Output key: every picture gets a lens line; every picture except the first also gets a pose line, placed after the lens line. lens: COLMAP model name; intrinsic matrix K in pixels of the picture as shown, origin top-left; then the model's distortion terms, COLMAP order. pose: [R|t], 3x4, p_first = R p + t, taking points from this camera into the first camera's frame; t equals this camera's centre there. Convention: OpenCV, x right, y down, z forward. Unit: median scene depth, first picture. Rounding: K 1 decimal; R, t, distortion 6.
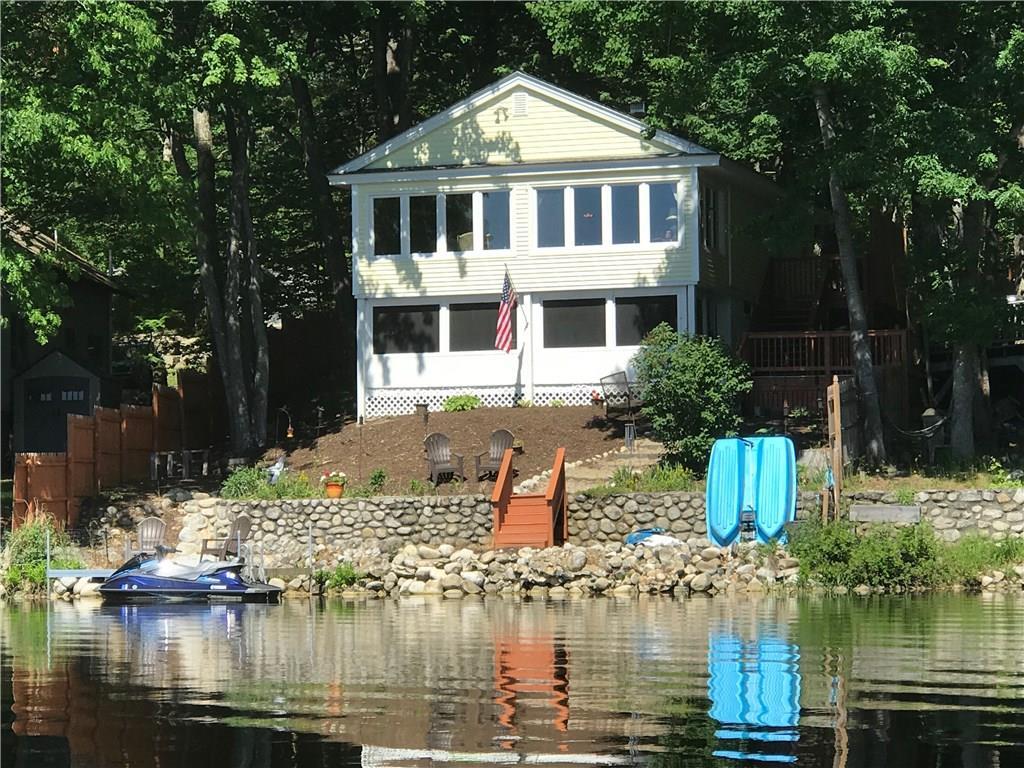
lens RADIAL K [[3084.6, 0, 512.0], [0, 3084.6, 384.0], [0, 0, 1]] dist [-0.358254, -0.109800]
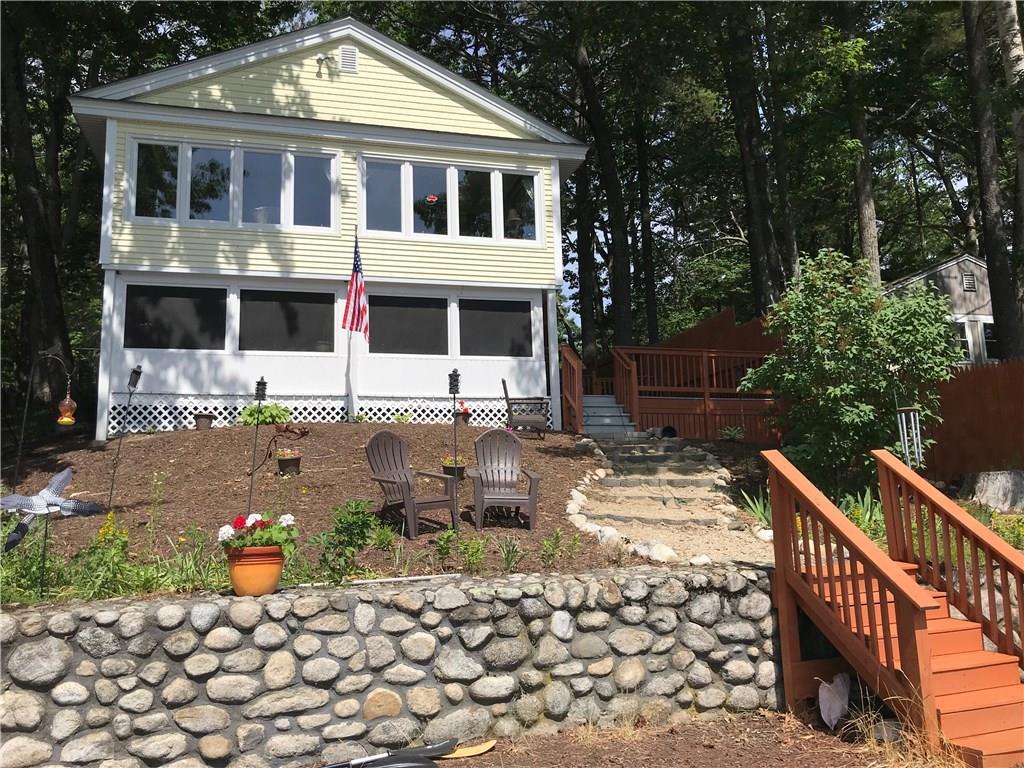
lens RADIAL K [[838.9, 0, 512.0], [0, 838.9, 384.0], [0, 0, 1]] dist [0.005363, -0.004447]
pose [[0.844946, 0.073431, 0.529787, -0.084077], [-0.011189, 0.992741, -0.119754, 0.025420], [-0.534734, 0.095258, 0.839634, 0.912496]]
